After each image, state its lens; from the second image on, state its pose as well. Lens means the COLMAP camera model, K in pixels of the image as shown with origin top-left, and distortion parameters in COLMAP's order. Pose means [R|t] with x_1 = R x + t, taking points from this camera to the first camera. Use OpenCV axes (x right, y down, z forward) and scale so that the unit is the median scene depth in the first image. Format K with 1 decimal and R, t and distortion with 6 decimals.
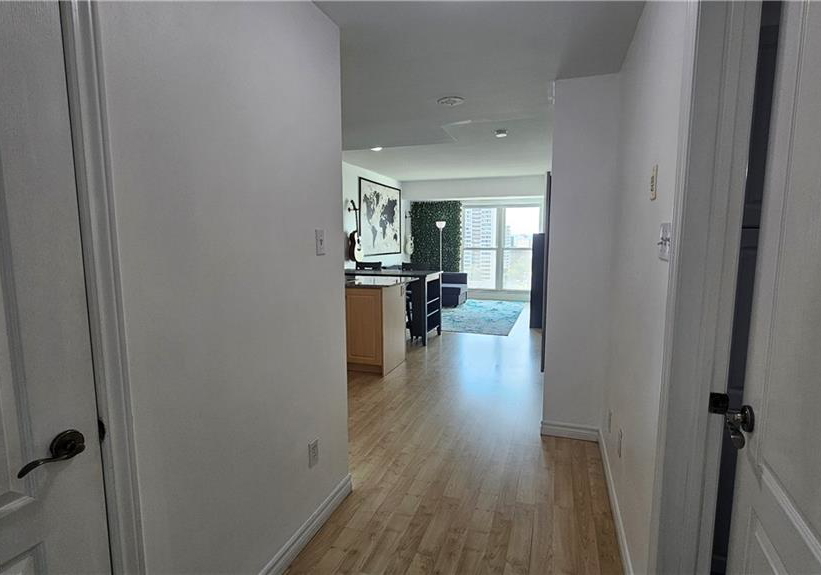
lens RADIAL K [[418.4, 0, 410.5], [0, 418.4, 287.5], [0, 0, 1]] dist [-0.000141, 0.000014]
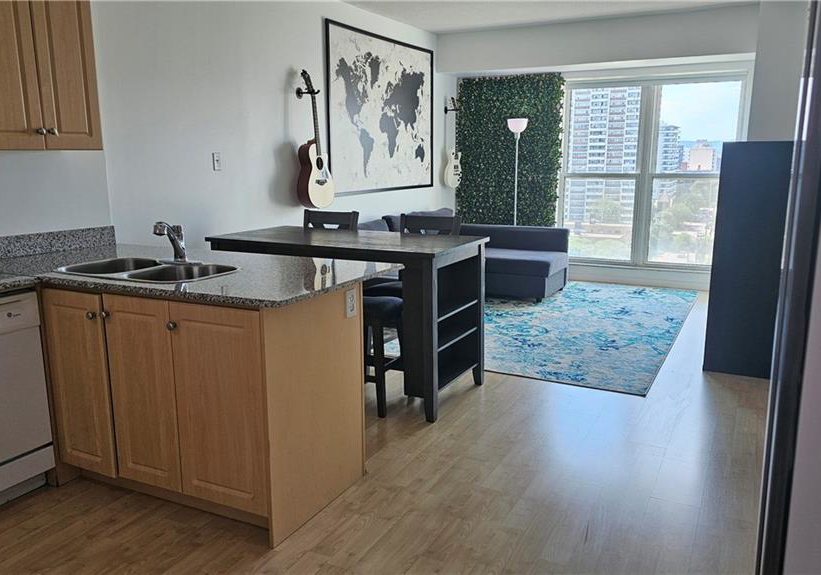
lens RADIAL K [[691.1, 0, 410.5], [0, 691.1, 287.5], [0, 0, 1]] dist [0.111928, -0.004880]
pose [[0.992295, 0.019024, -0.122430, 0.056709], [-0.009605, 0.996979, 0.077073, -0.027514], [0.123526, -0.075303, 0.989480, 0.195969]]
